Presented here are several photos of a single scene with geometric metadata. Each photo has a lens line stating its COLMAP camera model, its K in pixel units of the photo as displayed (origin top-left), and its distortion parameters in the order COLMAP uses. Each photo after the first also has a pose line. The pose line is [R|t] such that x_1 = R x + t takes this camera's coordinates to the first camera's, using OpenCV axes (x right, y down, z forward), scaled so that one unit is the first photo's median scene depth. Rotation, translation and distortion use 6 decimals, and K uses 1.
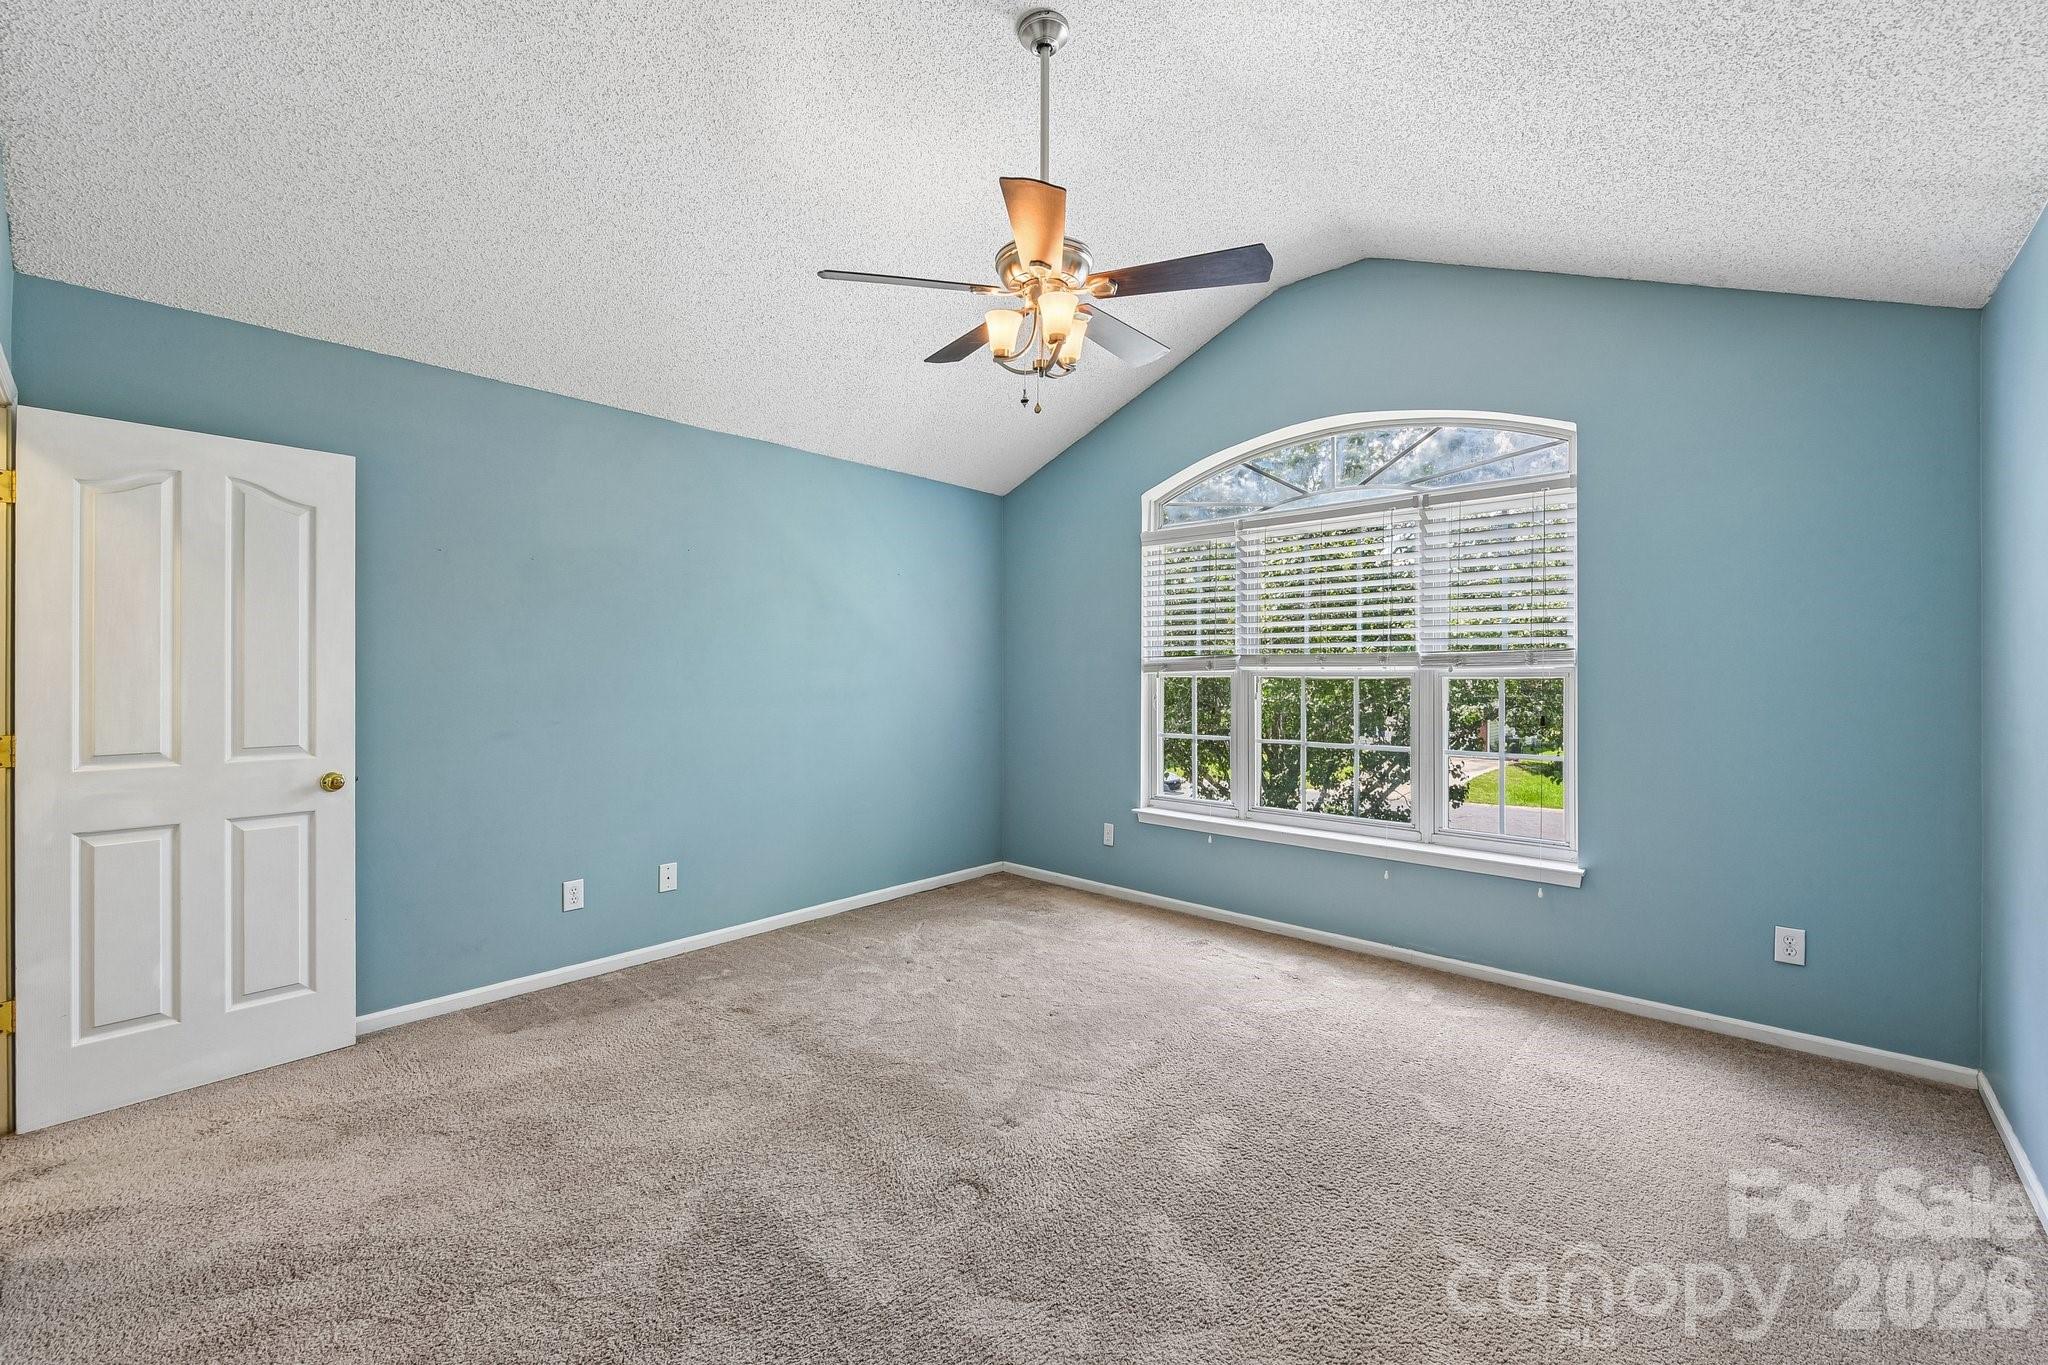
lens RADIAL K [[834.0, 0, 1031.2], [0, 834.0, 666.3], [0, 0, 1]] dist [-0.017827, -0.000259]
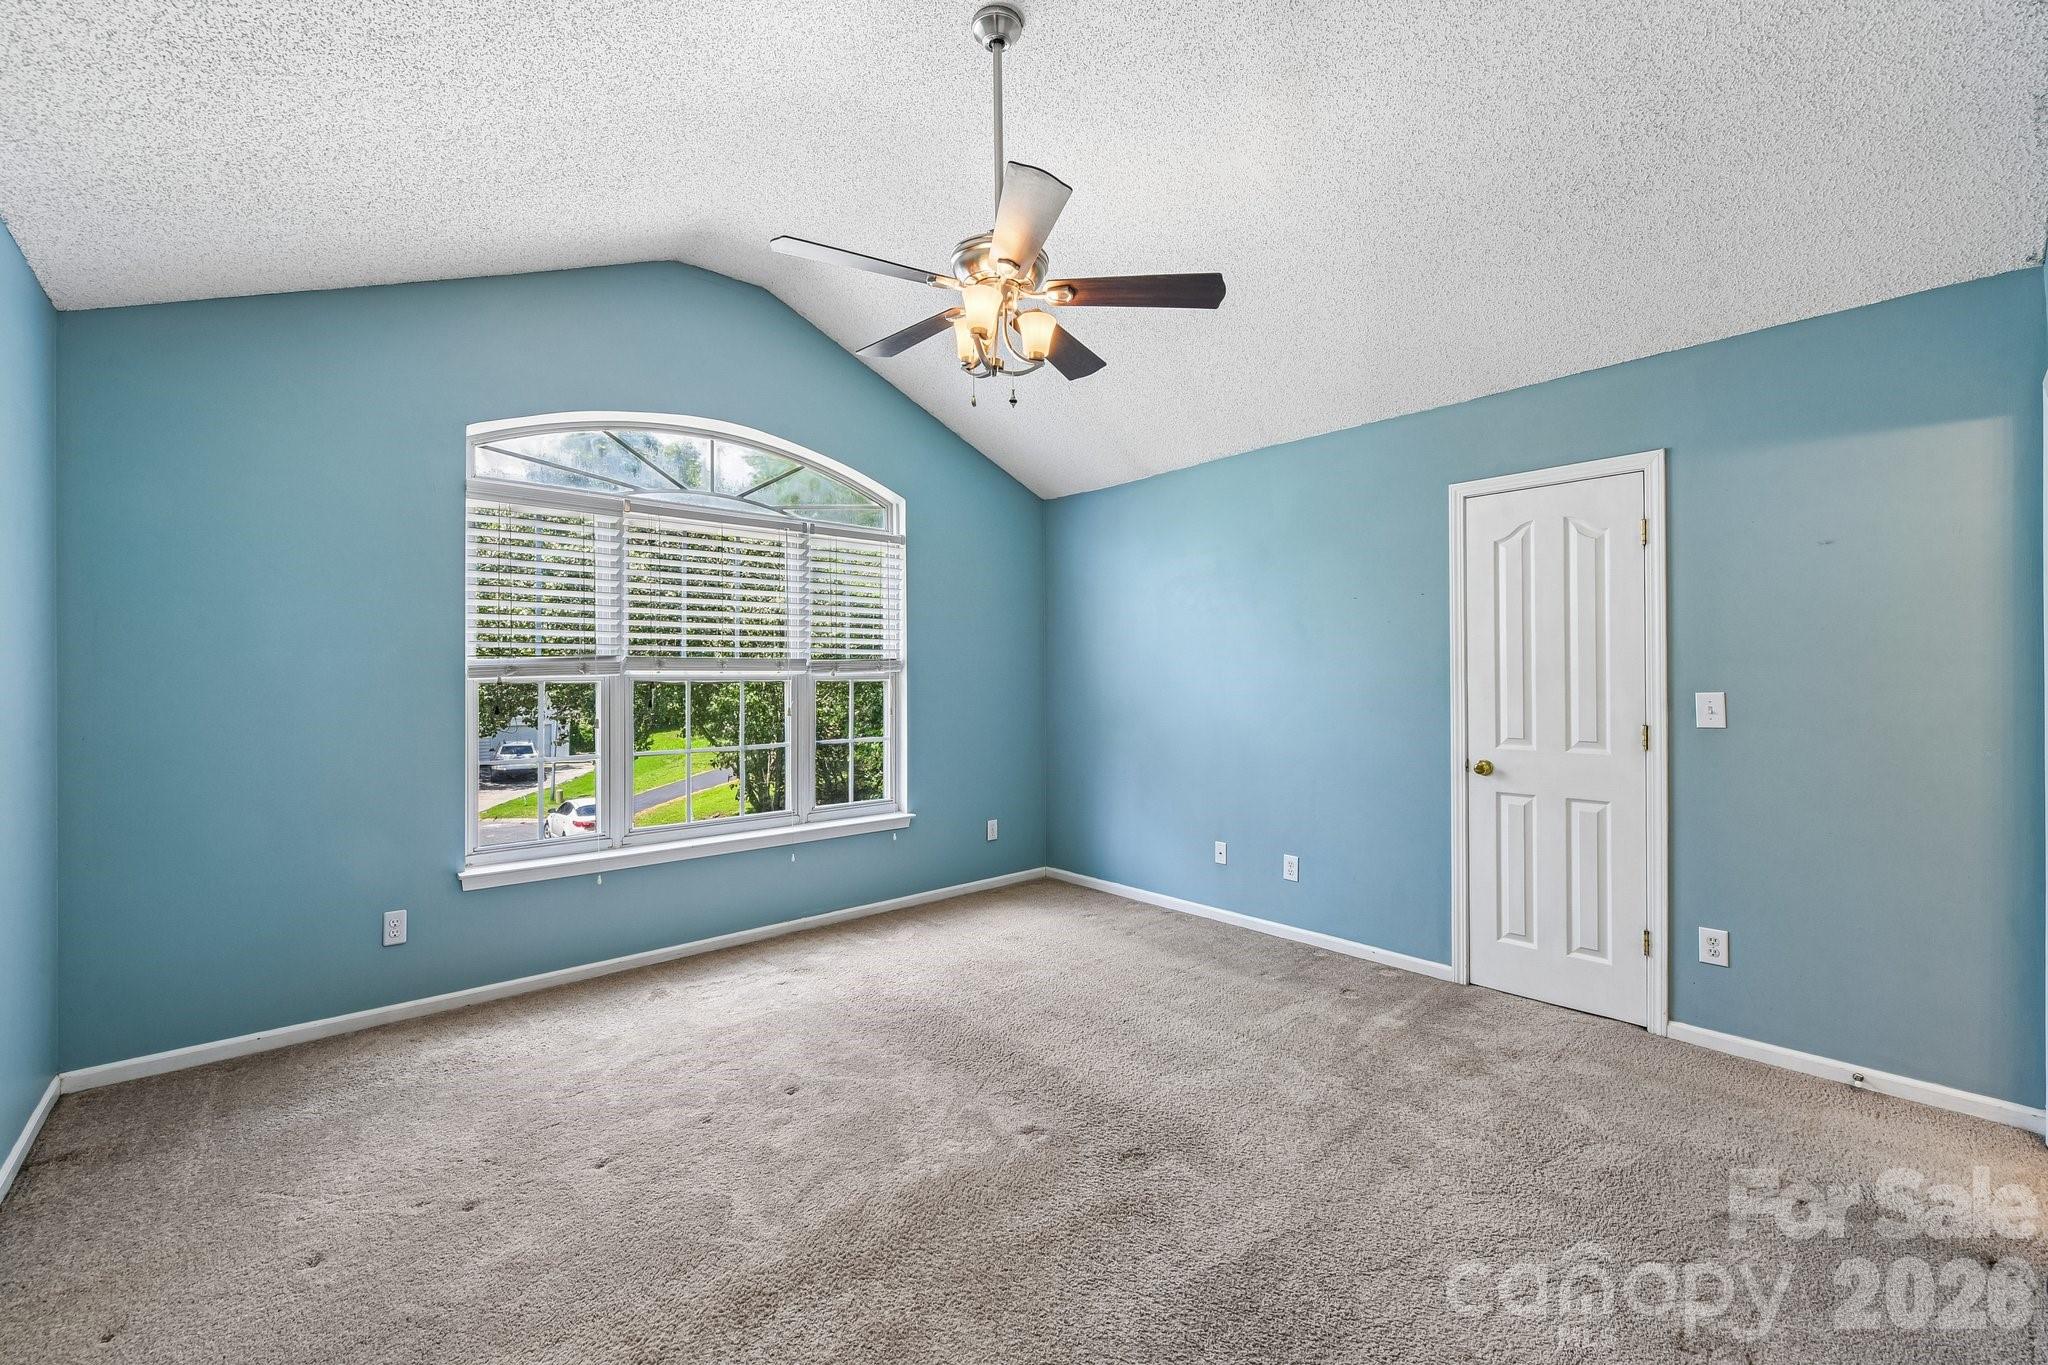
lens RADIAL K [[834.0, 0, 1027.9], [0, 834.0, 674.9], [0, 0, 1]] dist [-0.017827, -0.000259]
pose [[0.083849, -0.001611, 0.996477, -0.631333], [-0.005930, 0.999980, 0.002115, 0.001275], [-0.996461, -0.006087, 0.083838, 0.570713]]
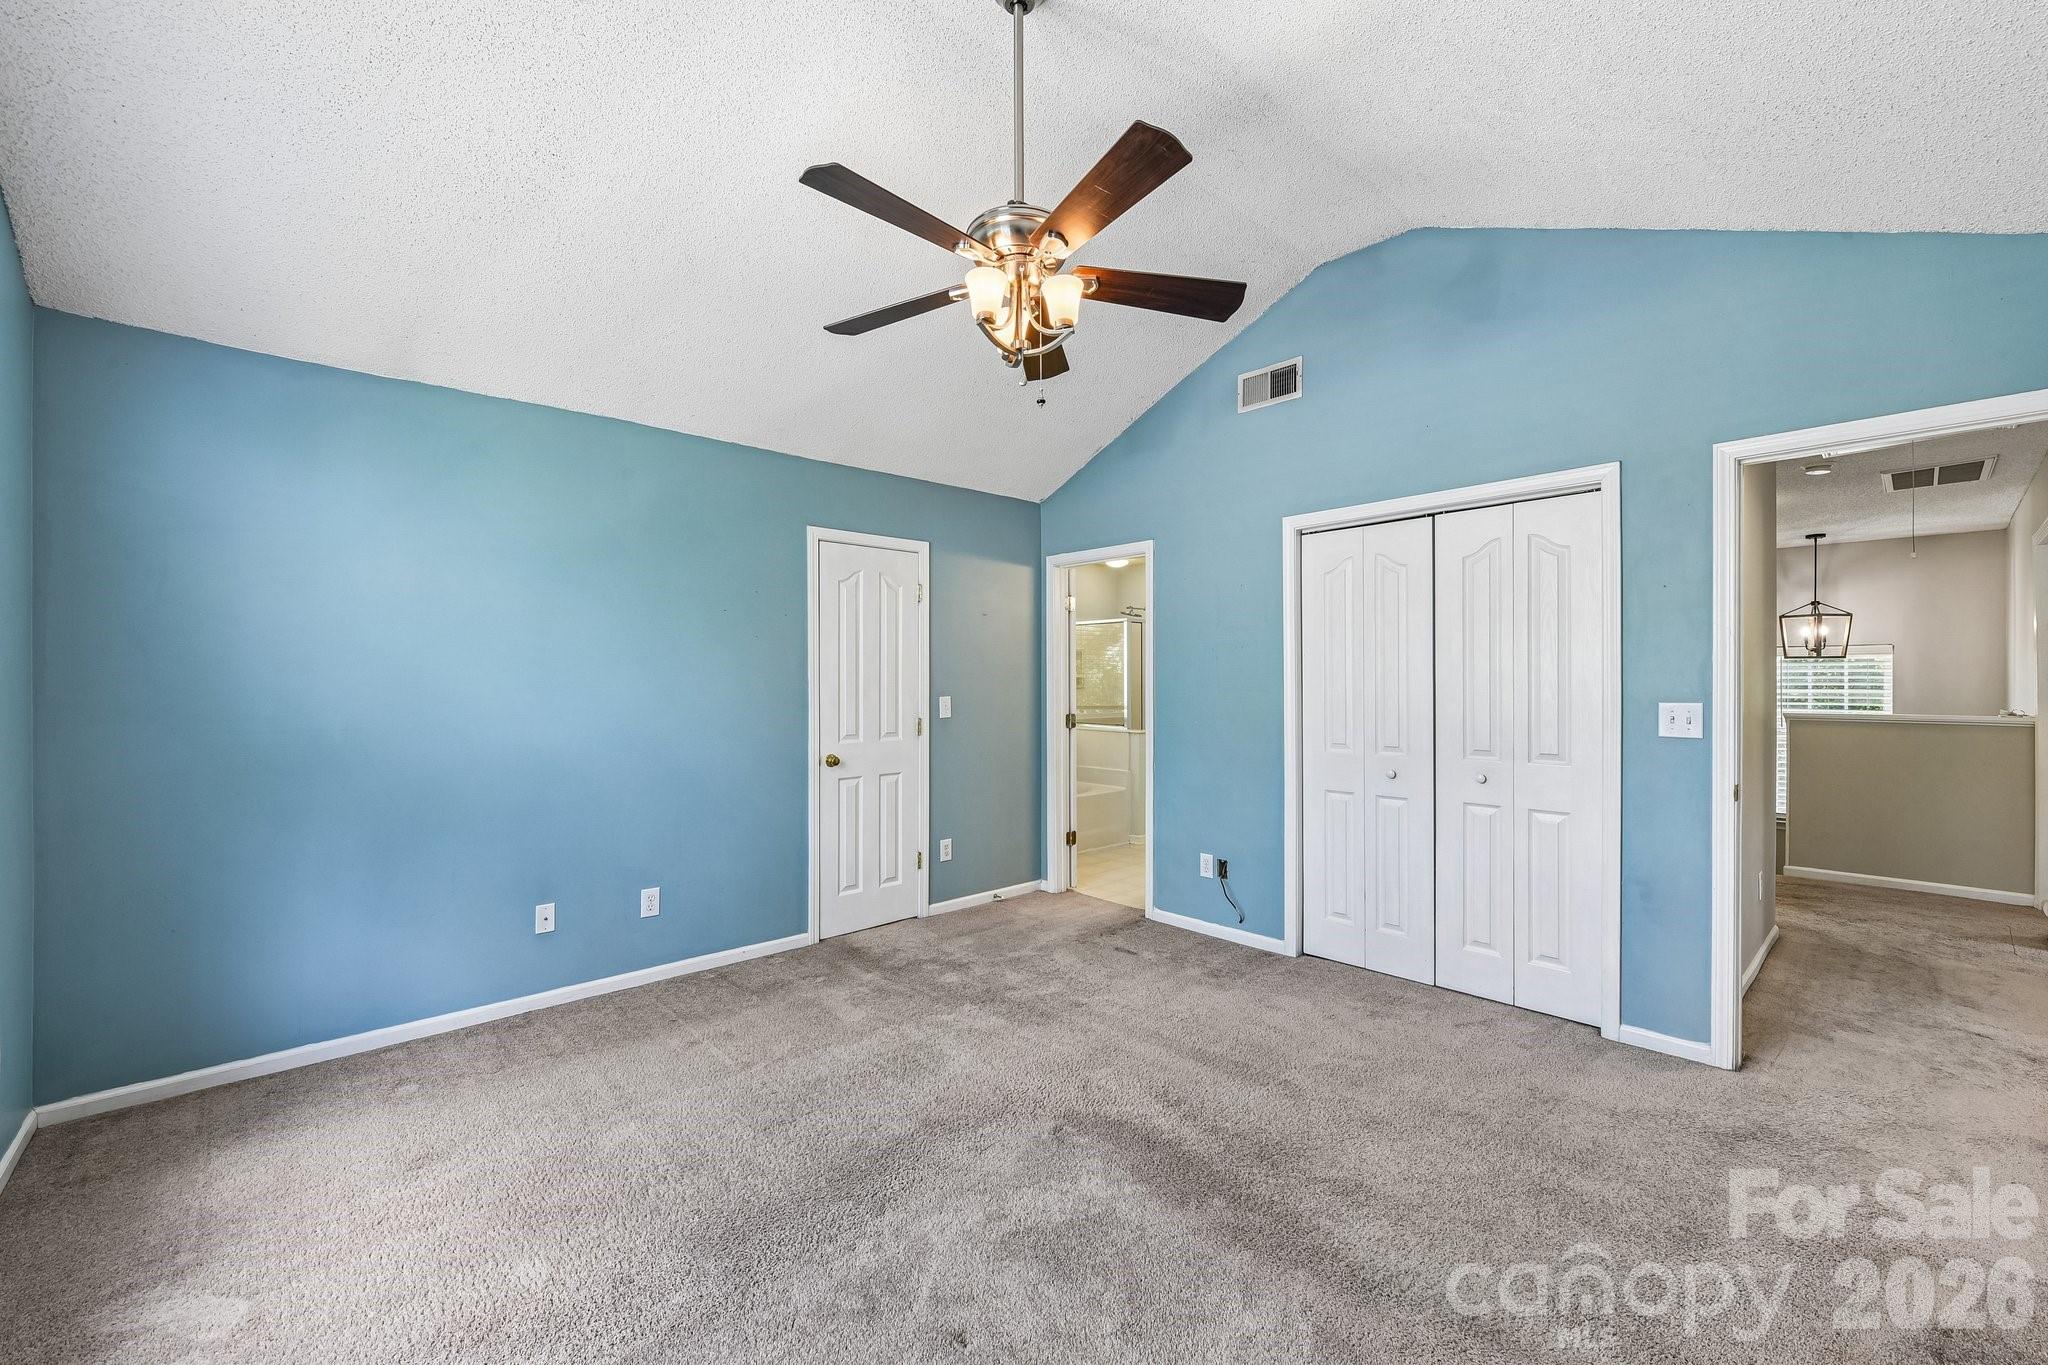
lens RADIAL K [[834.0, 0, 1017.5], [0, 834.0, 684.0], [0, 0, 1]] dist [-0.017827, -0.000259]
pose [[-0.998296, 0.002549, 0.058305, -0.028820], [0.002194, 0.999979, -0.006137, 0.004515], [-0.058319, -0.005998, -0.998280, 1.241505]]
